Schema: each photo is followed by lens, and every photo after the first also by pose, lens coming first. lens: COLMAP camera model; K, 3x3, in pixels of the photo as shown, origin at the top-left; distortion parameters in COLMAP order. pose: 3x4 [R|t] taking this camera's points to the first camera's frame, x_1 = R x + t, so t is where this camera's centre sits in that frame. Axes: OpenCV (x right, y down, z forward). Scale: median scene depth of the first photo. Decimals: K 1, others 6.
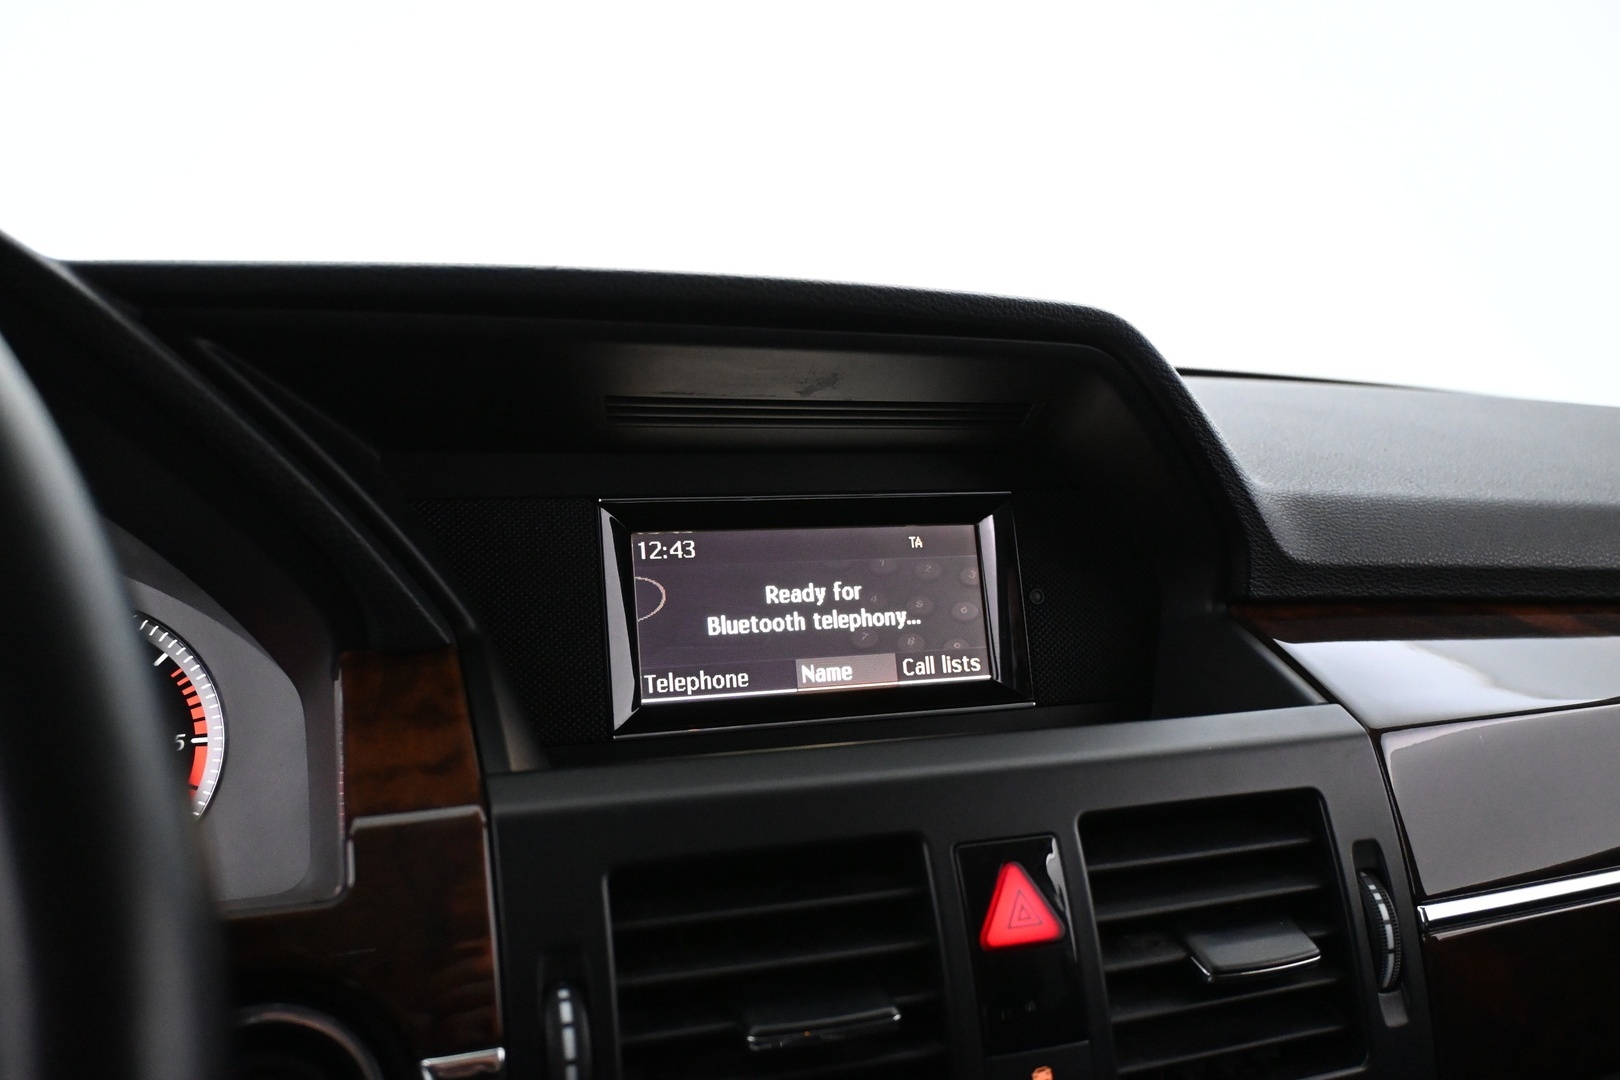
lens RADIAL K [[1301.9, 0, 810.0], [0, 1301.9, 540.0], [0, 0, 1]] dist [-0.008356, -0.004063]
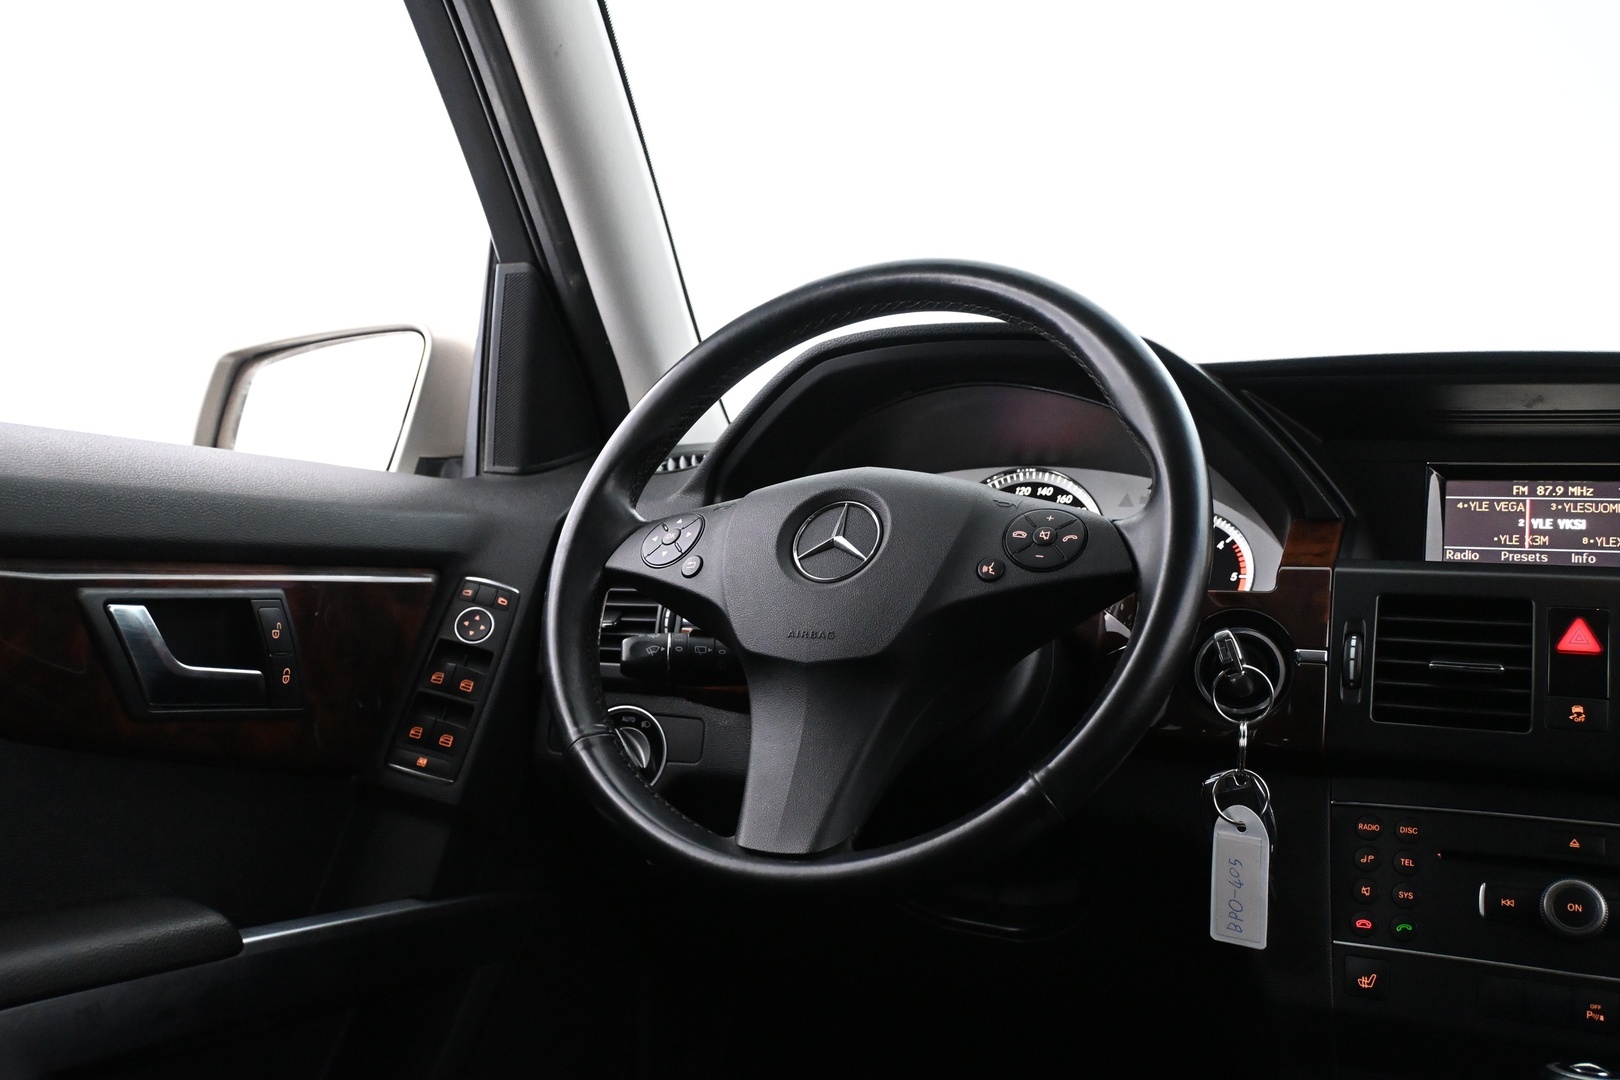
lens RADIAL K [[1446.6, 0, 810.0], [0, 1446.6, 540.0], [0, 0, 1]] dist [-0.018017, 0.007467]
pose [[0.701758, 0.024893, -0.711980, 0.865205], [-0.081702, 0.995608, -0.045719, 0.304482], [0.707715, 0.090254, 0.700710, -1.415835]]
